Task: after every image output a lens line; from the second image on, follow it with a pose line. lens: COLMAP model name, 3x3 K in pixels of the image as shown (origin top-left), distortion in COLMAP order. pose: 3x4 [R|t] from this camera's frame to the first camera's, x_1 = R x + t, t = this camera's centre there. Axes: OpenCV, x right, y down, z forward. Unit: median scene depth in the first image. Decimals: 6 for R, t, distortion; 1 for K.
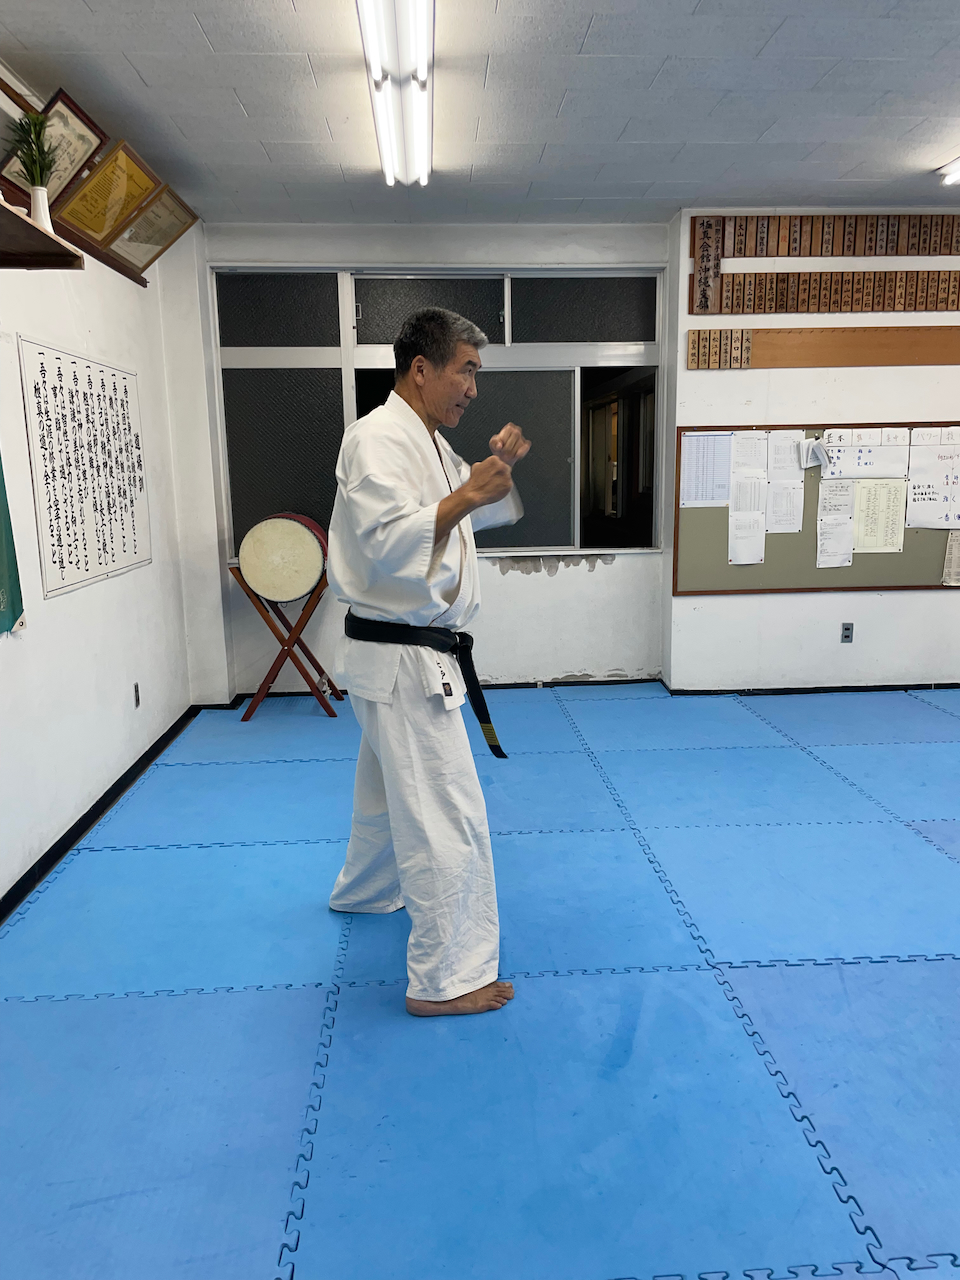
lens RADIAL K [[966.8, 0, 480.0], [0, 966.8, 640.0], [0, 0, 1]] dist [0.087049, -0.116725]
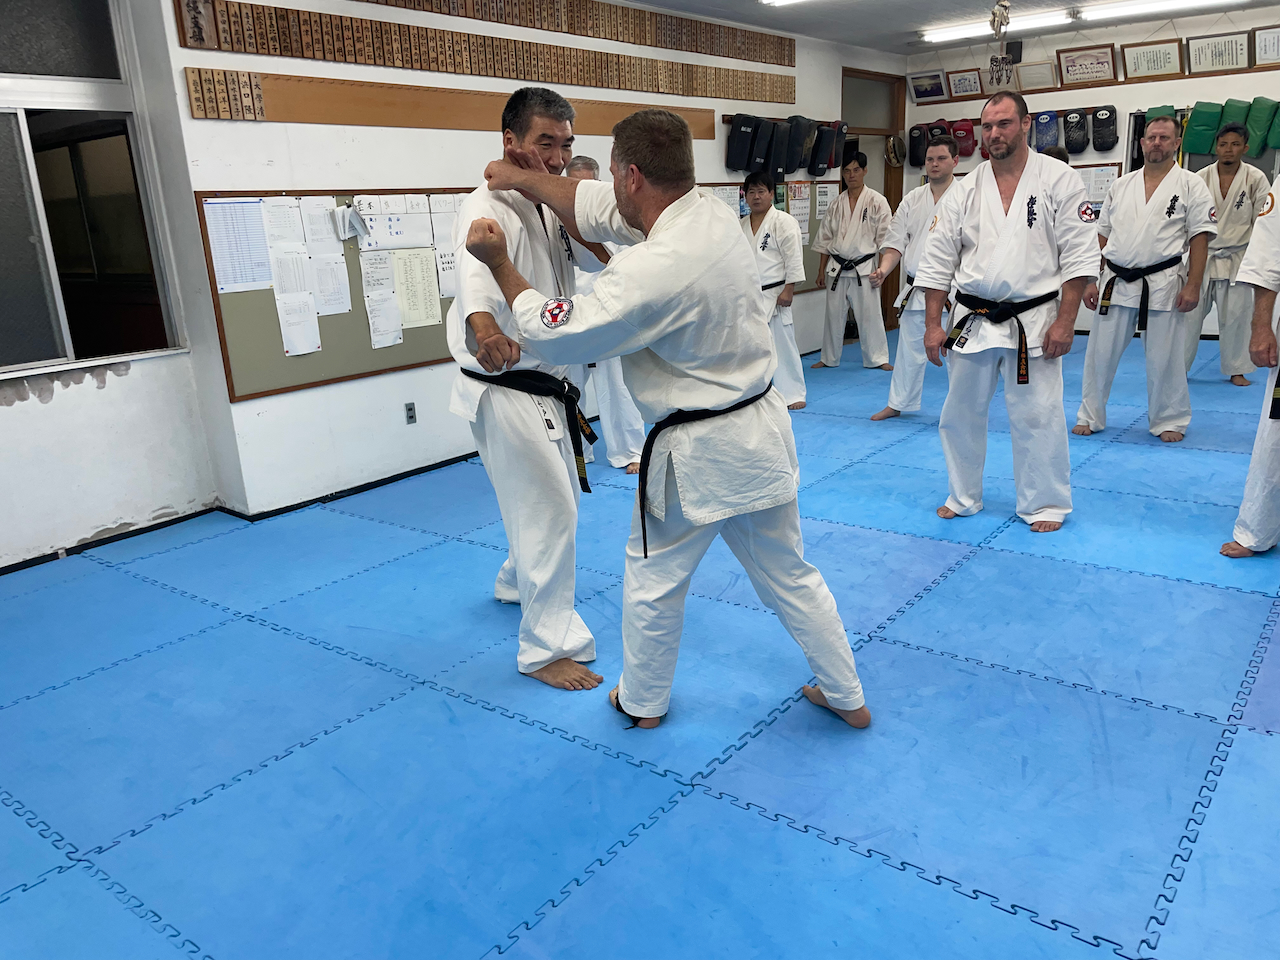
lens RADIAL K [[966.8, 0, 635.5], [0, 966.8, 485.8], [0, 0, 1]] dist [0.087049, -0.116725]
pose [[0.668297, -0.220915, 0.710335, -0.180504], [0.171658, 0.974913, 0.141700, -0.037353], [-0.723818, 0.027236, 0.689453, 0.196977]]
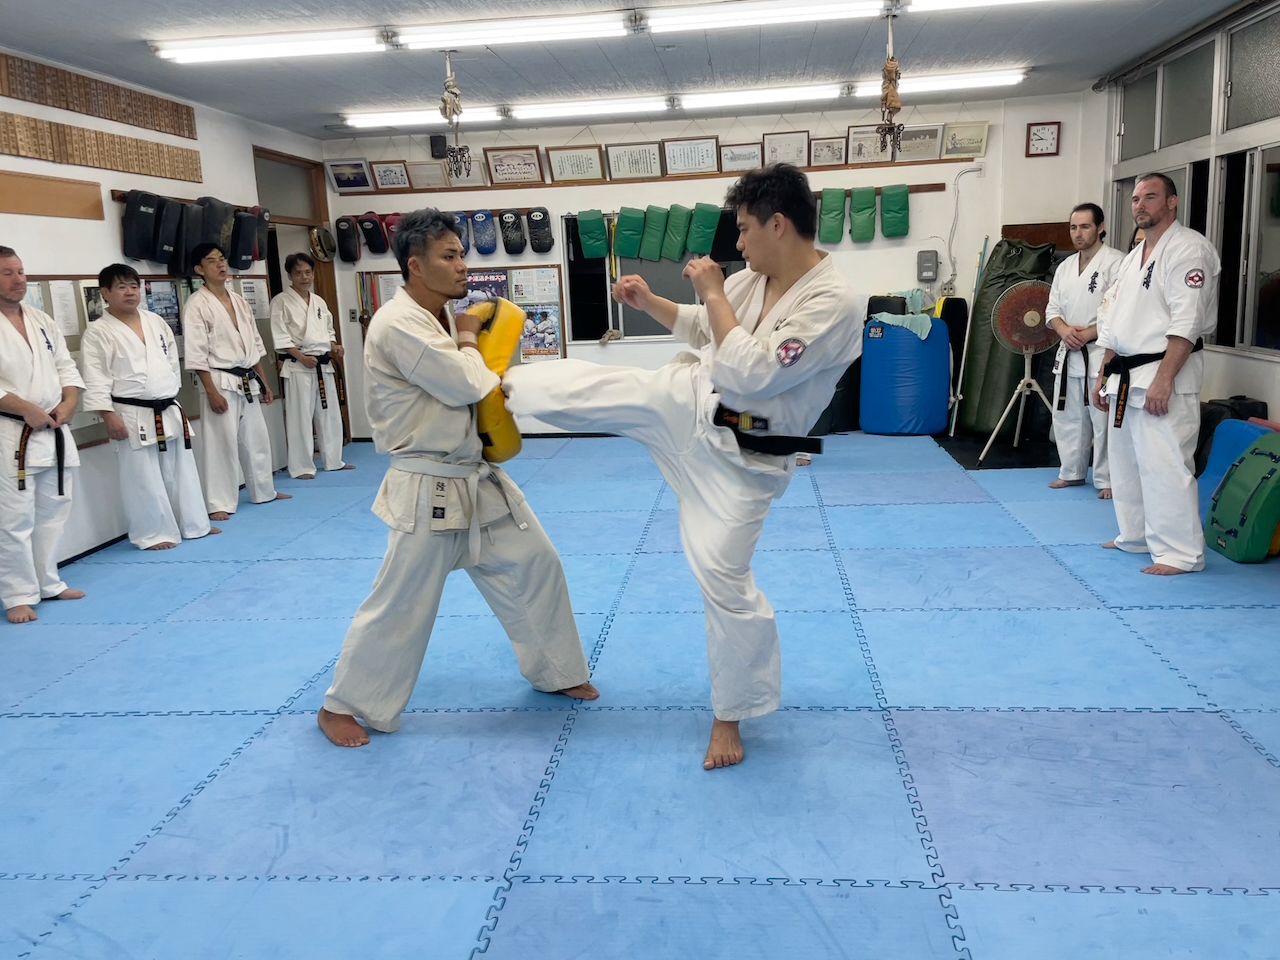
lens RADIAL K [[1074.9, 0, 636.4], [0, 1074.9, 479.4], [0, 0, 1]] dist [0.092676, -0.125631]
pose [[0.168994, -0.175244, 0.969913, -0.116545], [0.217046, 0.966526, 0.136815, -0.065517], [-0.961422, 0.187394, 0.201373, 0.314581]]
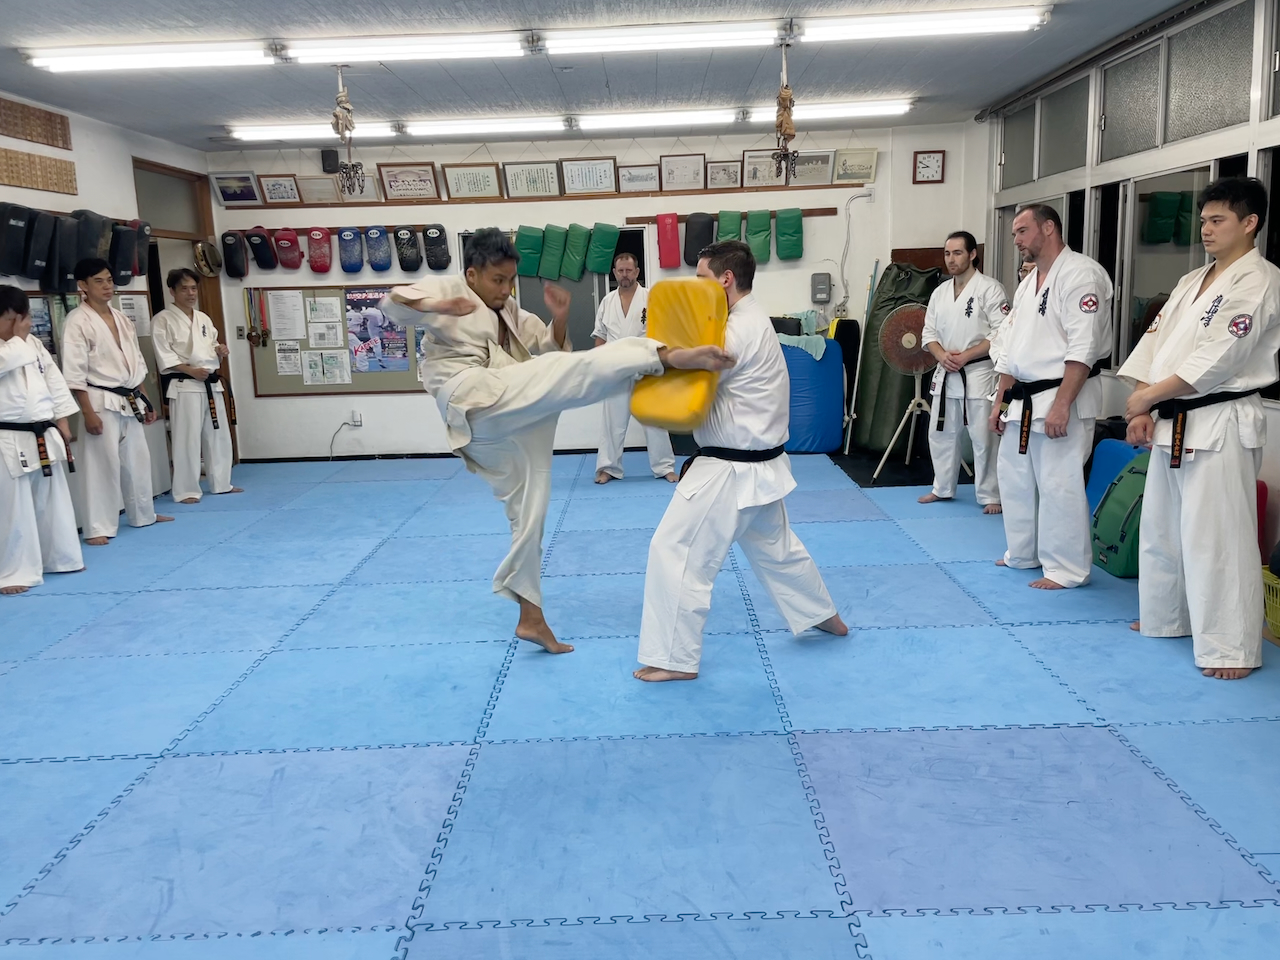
lens RADIAL K [[1074.9, 0, 636.4], [0, 1074.9, 479.4], [0, 0, 1]] dist [0.092676, -0.125631]
pose [[0.076412, -0.162226, 0.983791, -0.108953], [0.212922, 0.966570, 0.142849, -0.071203], [-0.974077, 0.198556, 0.108399, 0.317146]]
